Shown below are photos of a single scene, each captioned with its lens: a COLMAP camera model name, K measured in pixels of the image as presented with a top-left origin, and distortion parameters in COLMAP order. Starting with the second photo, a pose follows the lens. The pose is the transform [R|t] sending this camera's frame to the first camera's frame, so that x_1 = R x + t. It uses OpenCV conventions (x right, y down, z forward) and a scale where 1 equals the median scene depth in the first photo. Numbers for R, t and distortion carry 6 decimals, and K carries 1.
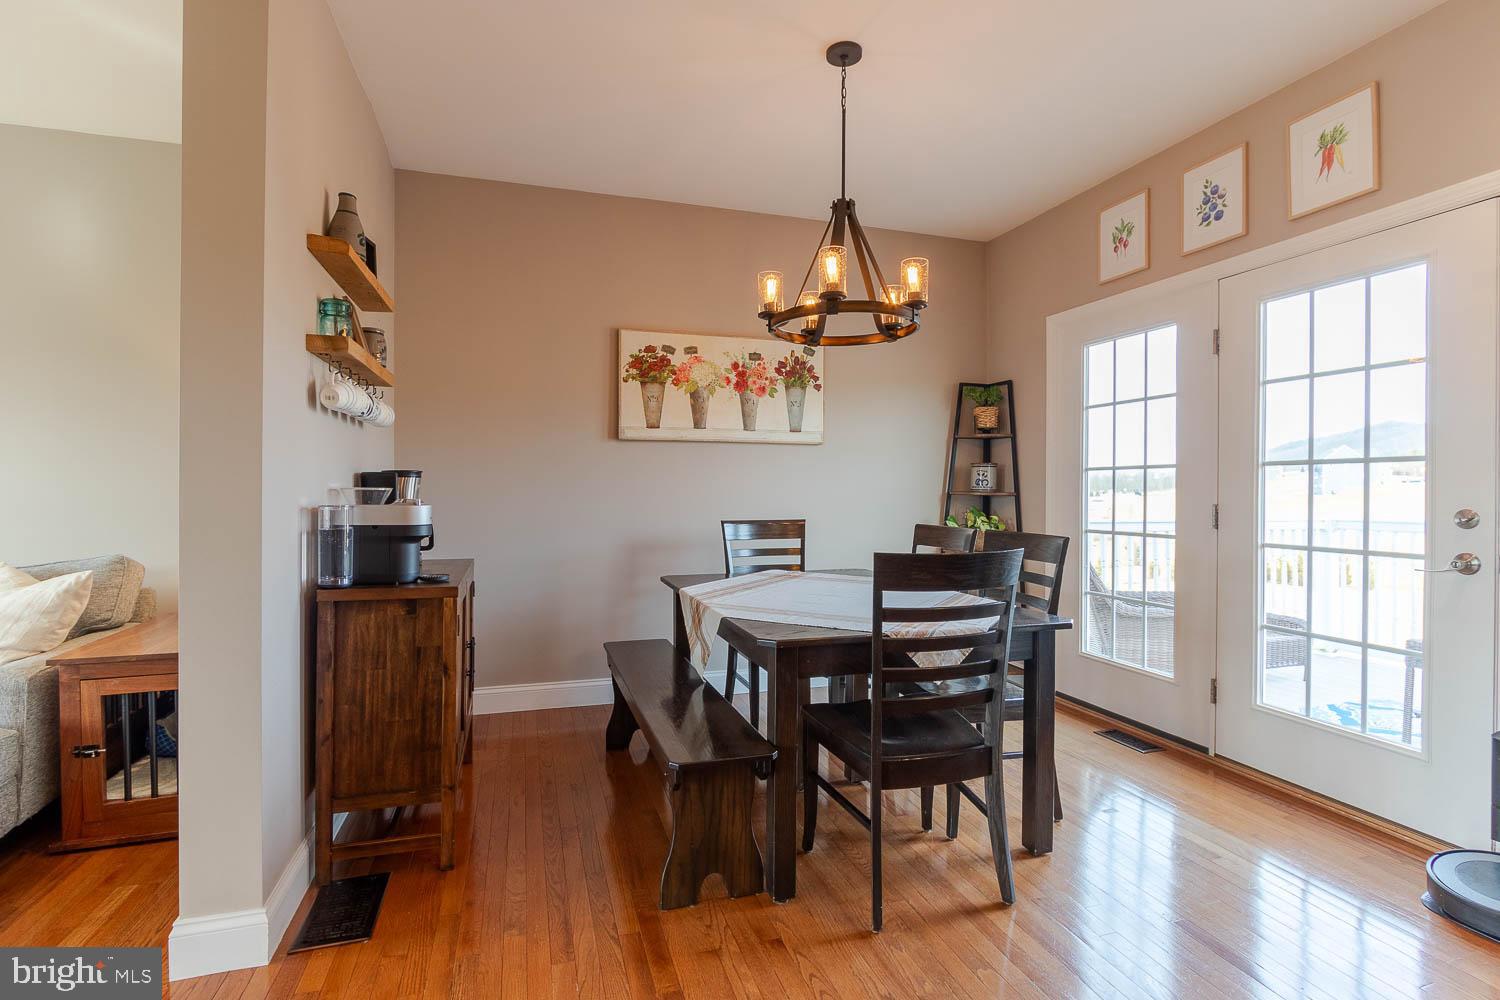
lens RADIAL K [[711.9, 0, 746.3], [0, 711.9, 494.1], [0, 0, 1]] dist [-0.006518, -0.000499]
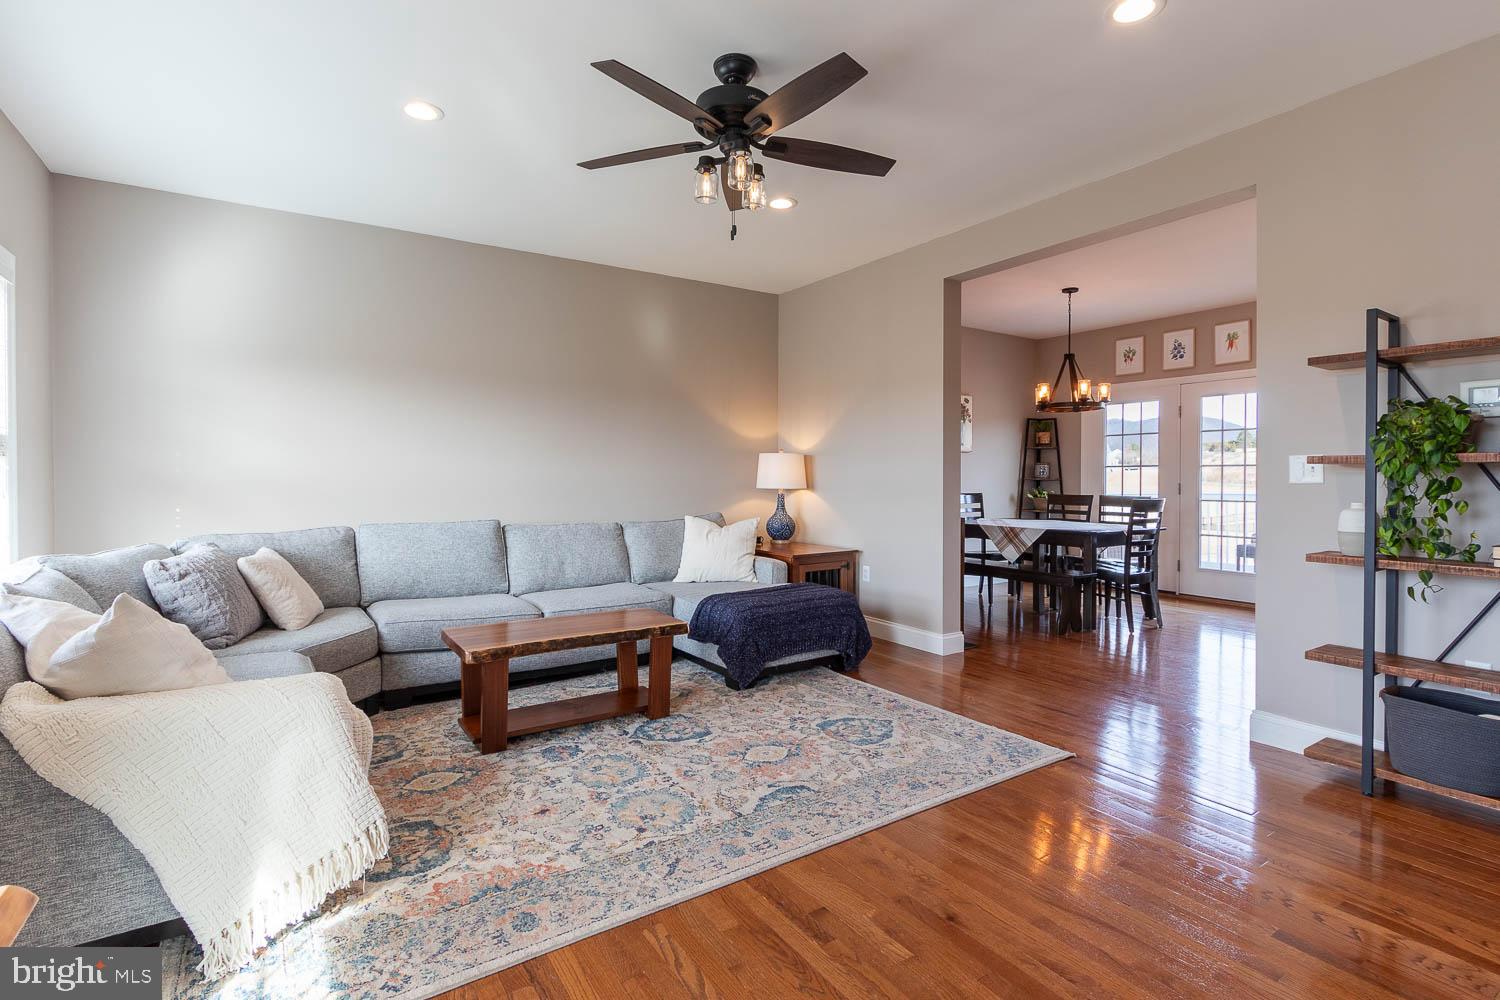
lens RADIAL K [[711.9, 0, 754.7], [0, 711.9, 494.7], [0, 0, 1]] dist [-0.006518, -0.000499]
pose [[0.963321, -0.009254, 0.268193, -1.251533], [0.005001, 0.999851, 0.016536, 0.007075], [-0.268306, -0.014588, 0.963223, -0.823488]]
